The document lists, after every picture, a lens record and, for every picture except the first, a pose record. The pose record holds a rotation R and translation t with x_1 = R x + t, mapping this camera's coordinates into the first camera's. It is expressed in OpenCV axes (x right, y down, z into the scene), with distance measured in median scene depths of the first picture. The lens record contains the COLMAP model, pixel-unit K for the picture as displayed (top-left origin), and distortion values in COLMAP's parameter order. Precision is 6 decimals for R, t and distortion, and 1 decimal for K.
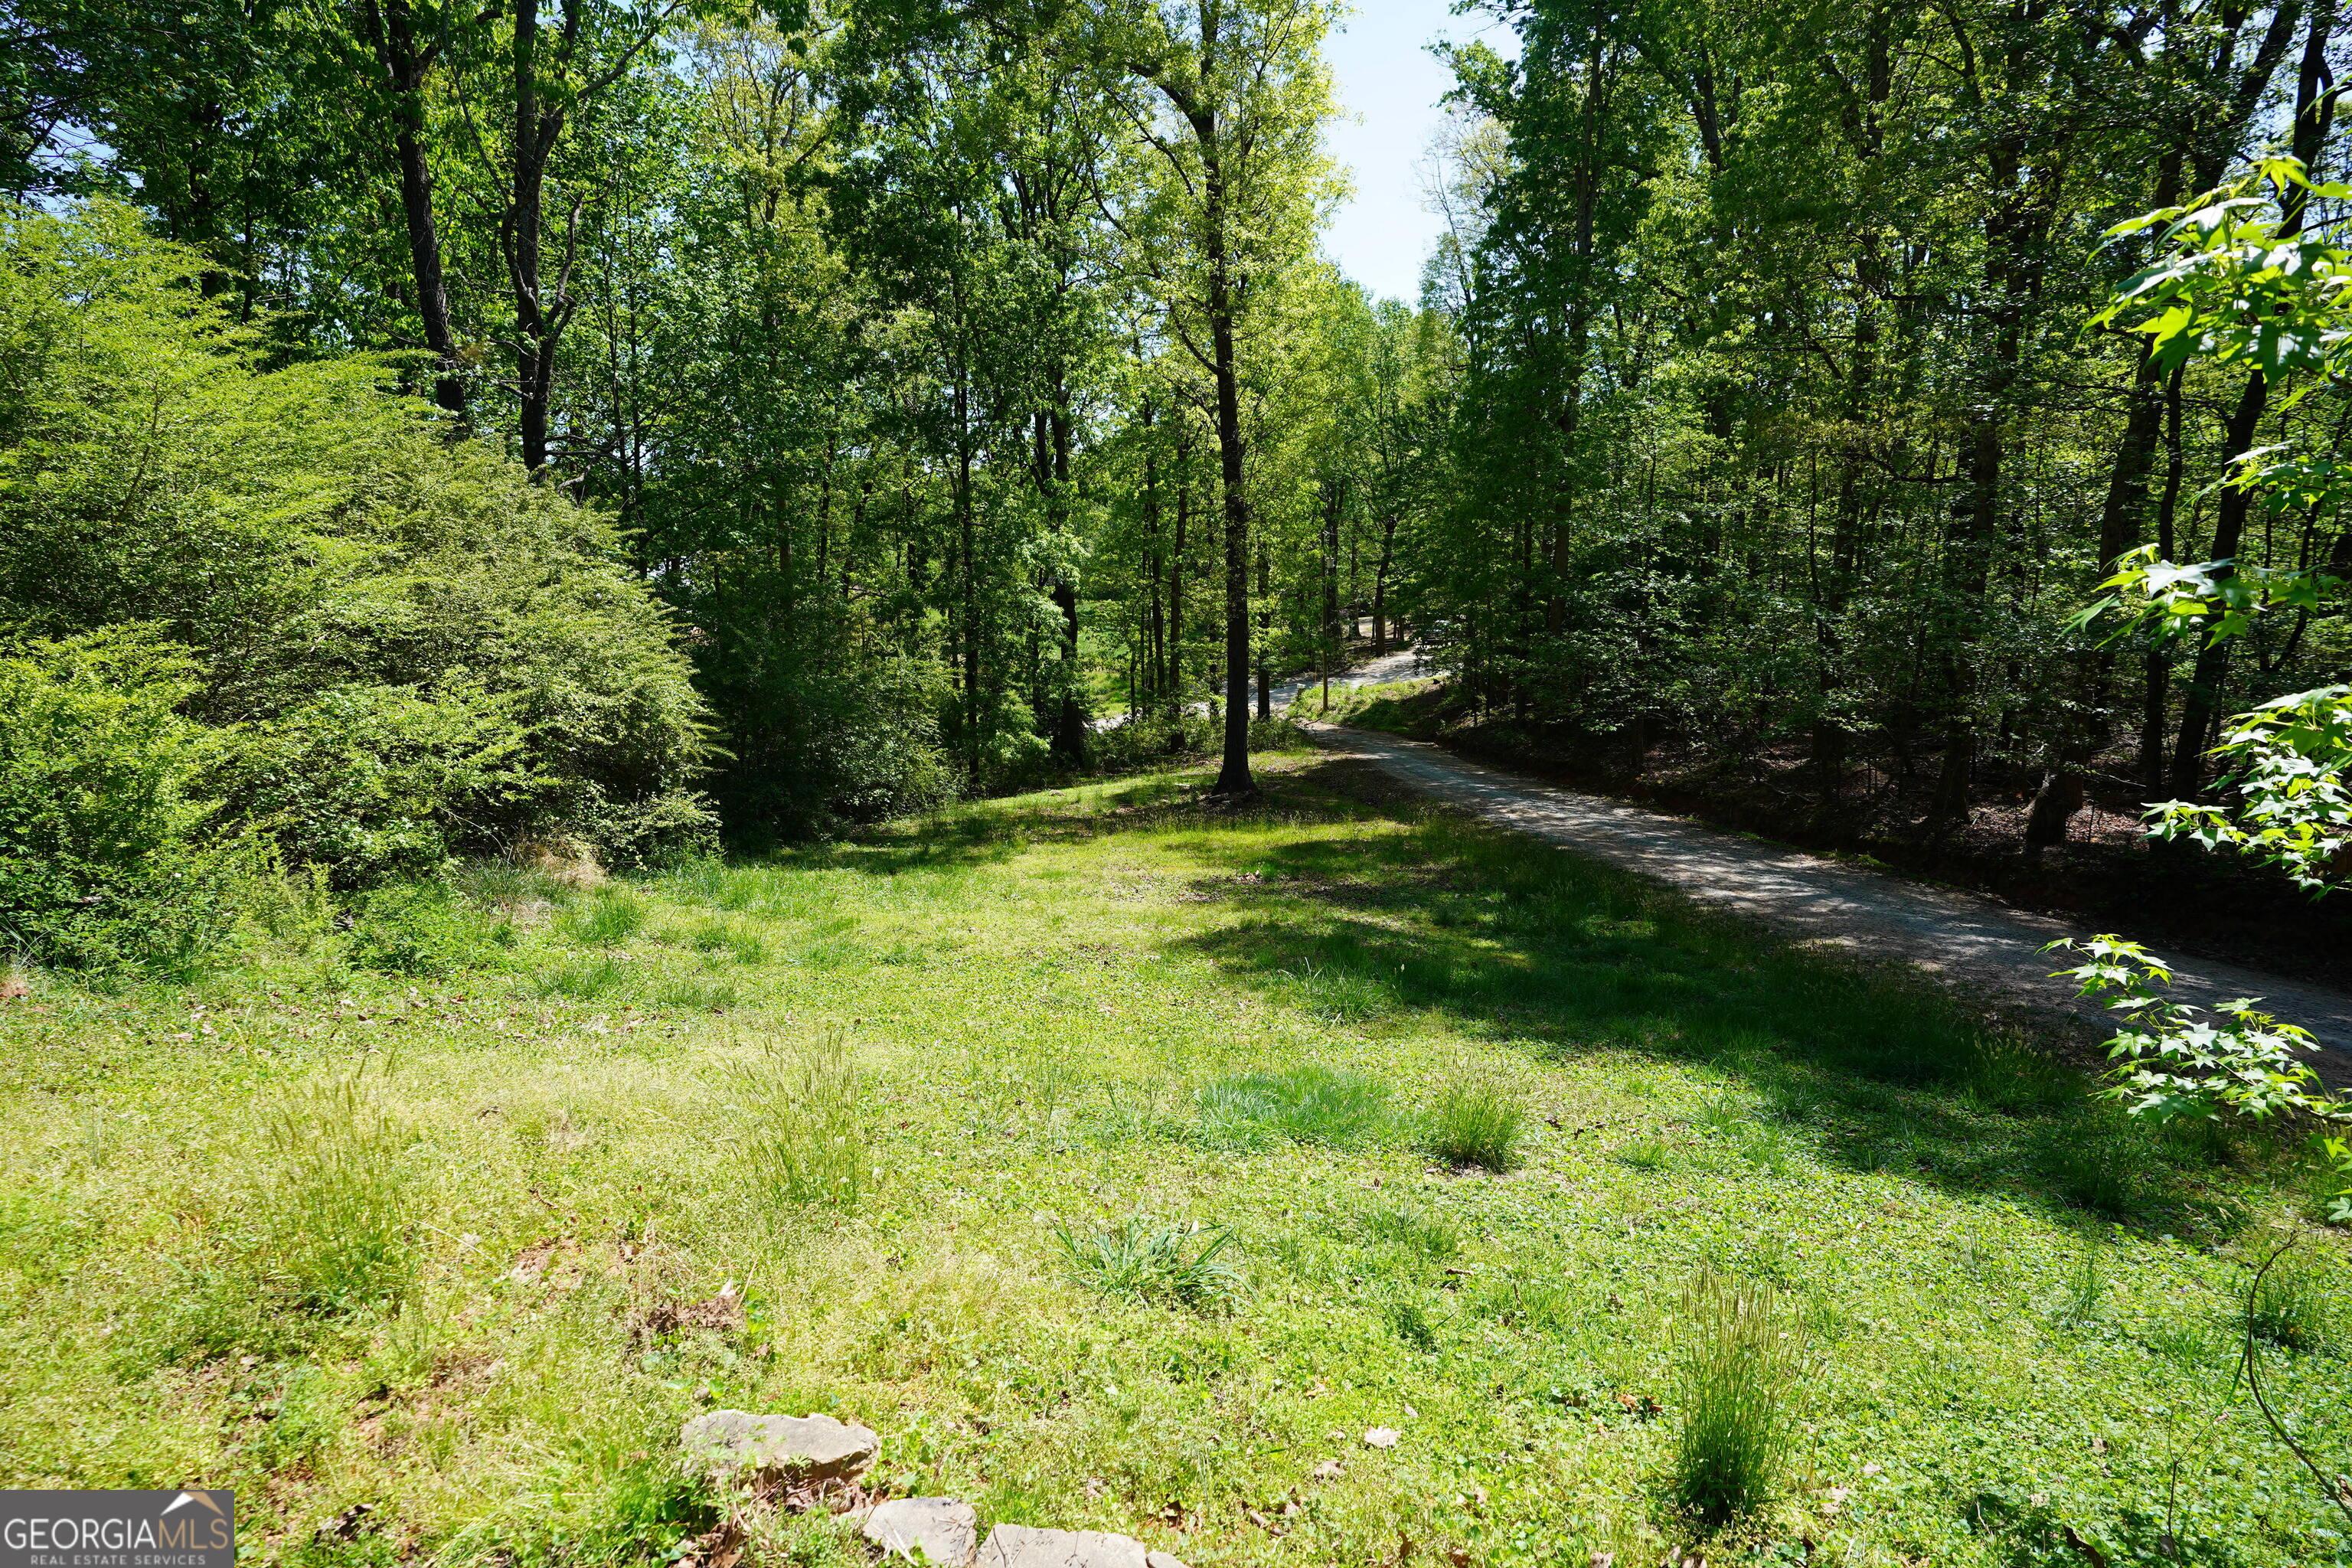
lens RADIAL K [[1171.4, 0, 1171.0], [0, 1171.4, 767.2], [0, 0, 1]] dist [-0.024758, 0.000046]
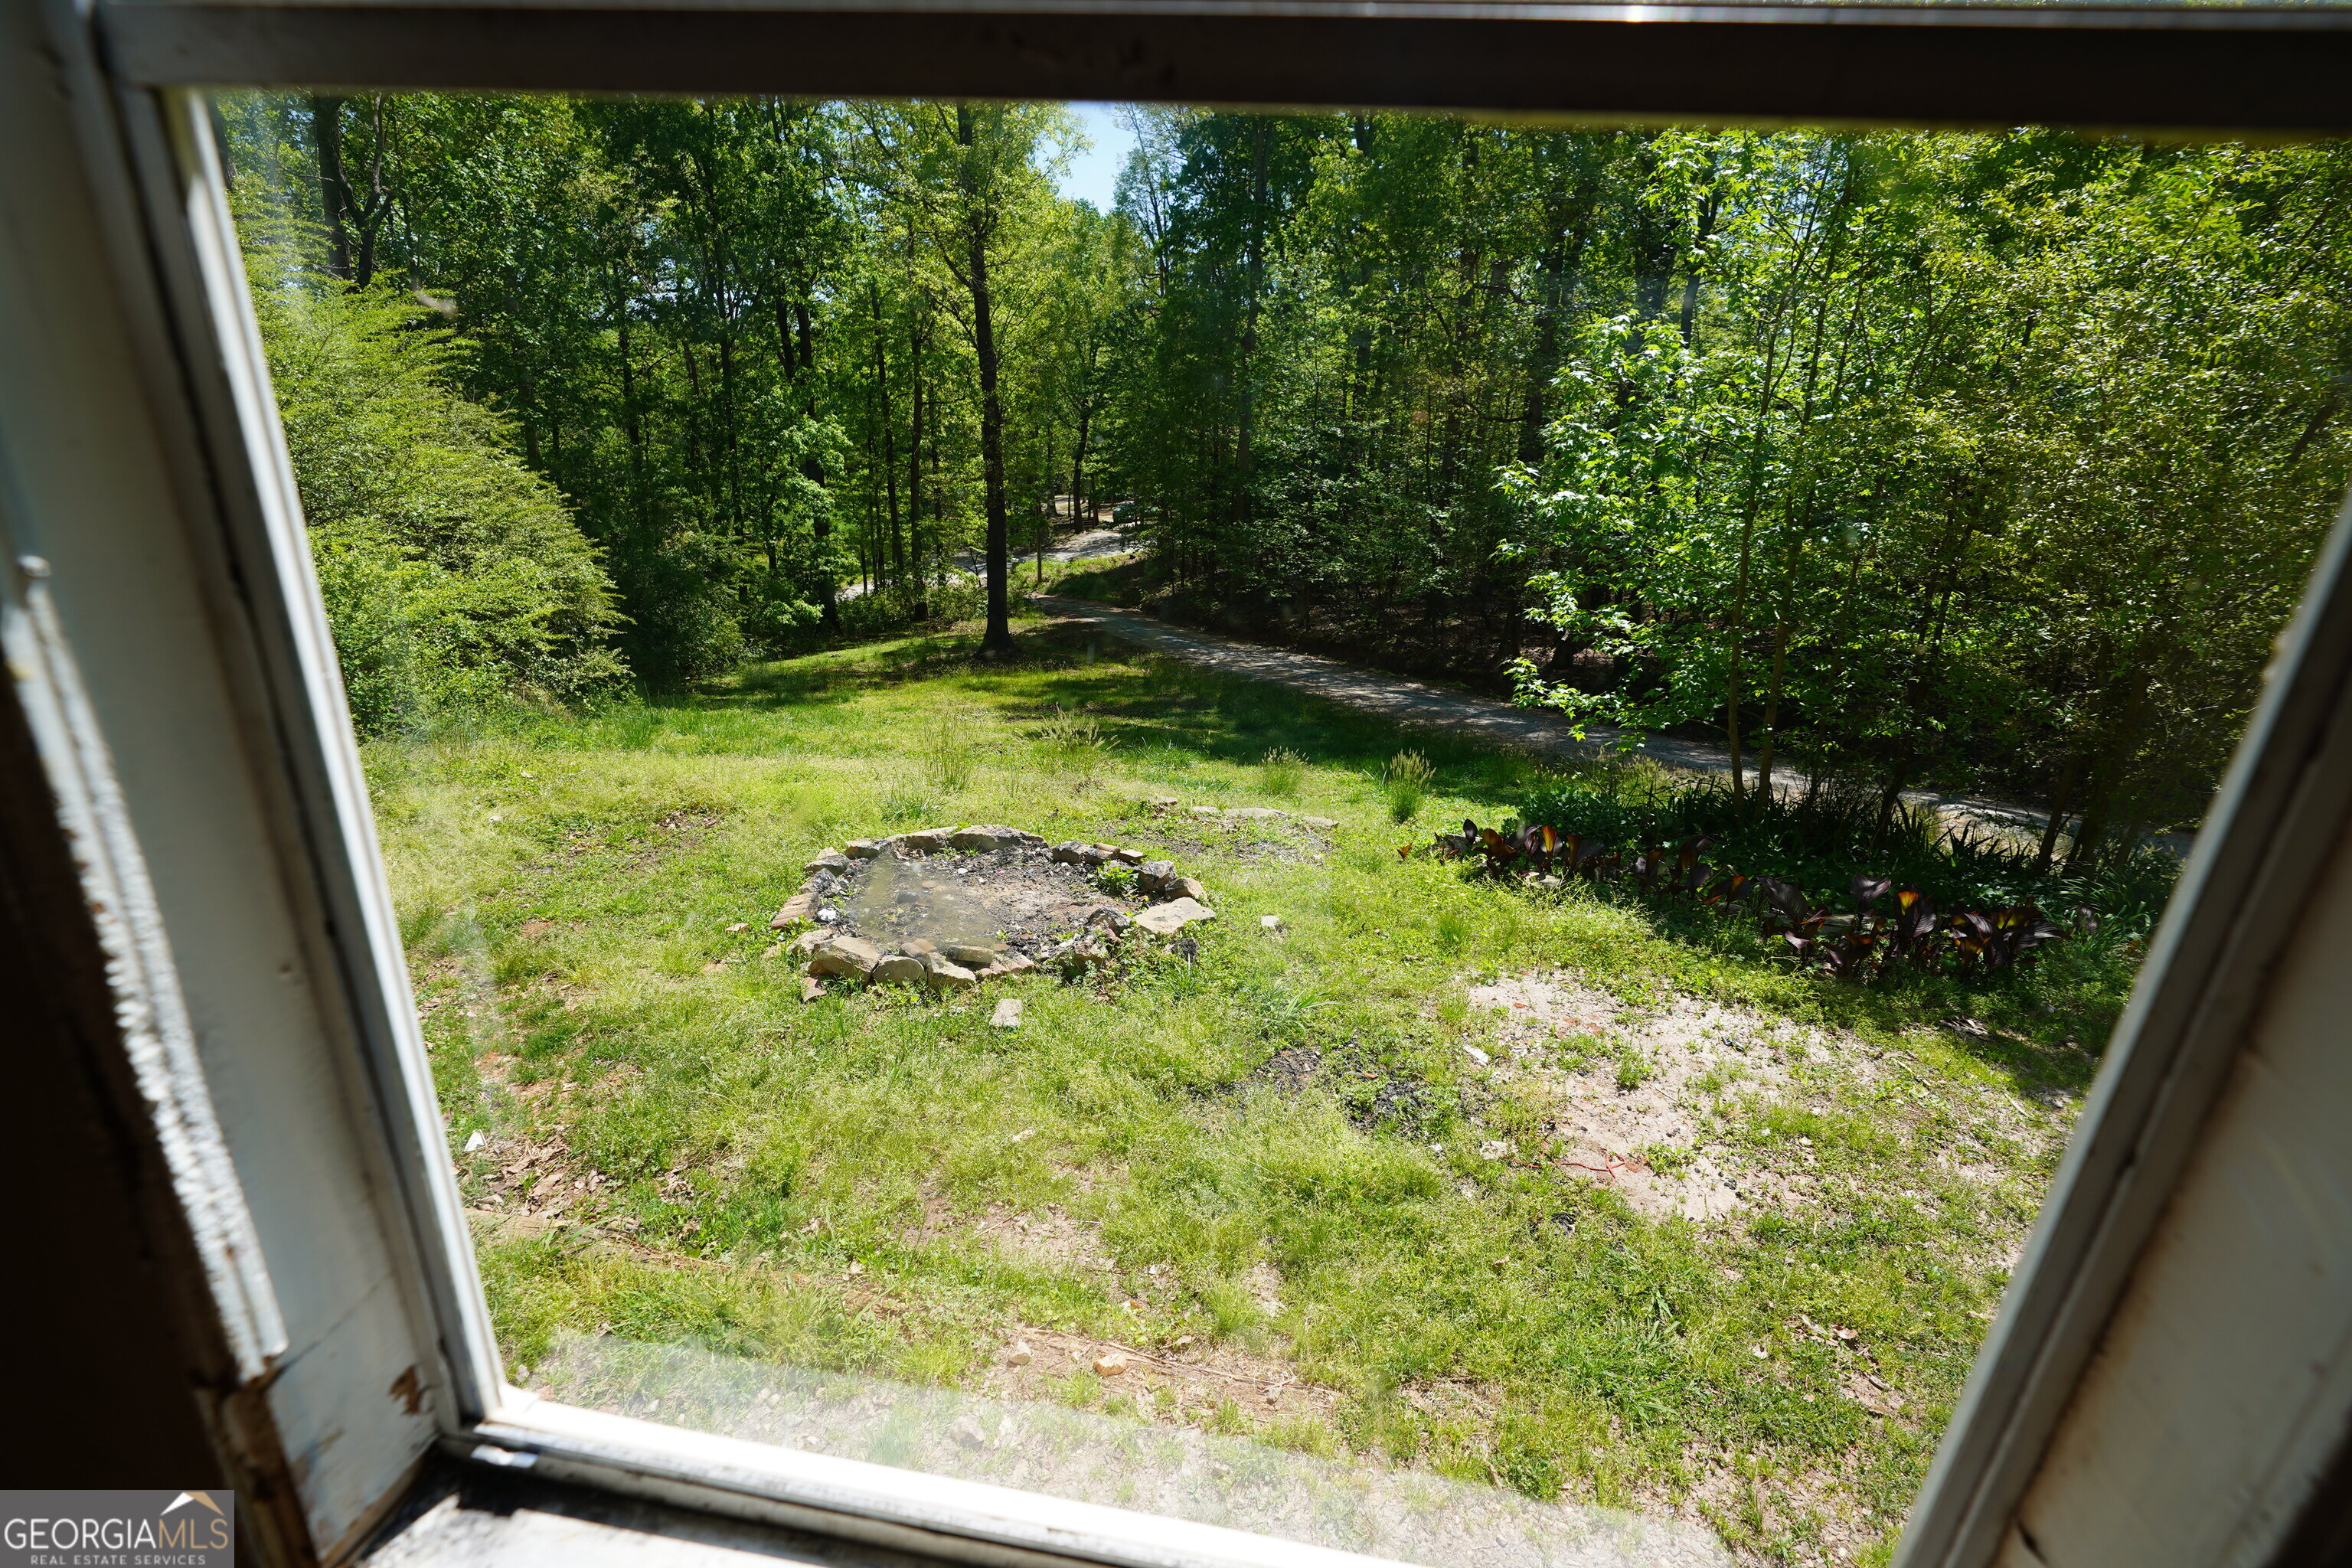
lens RADIAL K [[1058.3, 0, 1180.6], [0, 1058.3, 794.7], [0, 0, 1]] dist [-0.011913, 0.005350]
pose [[0.959923, -0.058075, 0.274181, -0.059311], [0.016363, 0.988240, 0.152033, 0.006037], [-0.279786, -0.141454, 0.949584, -0.105794]]
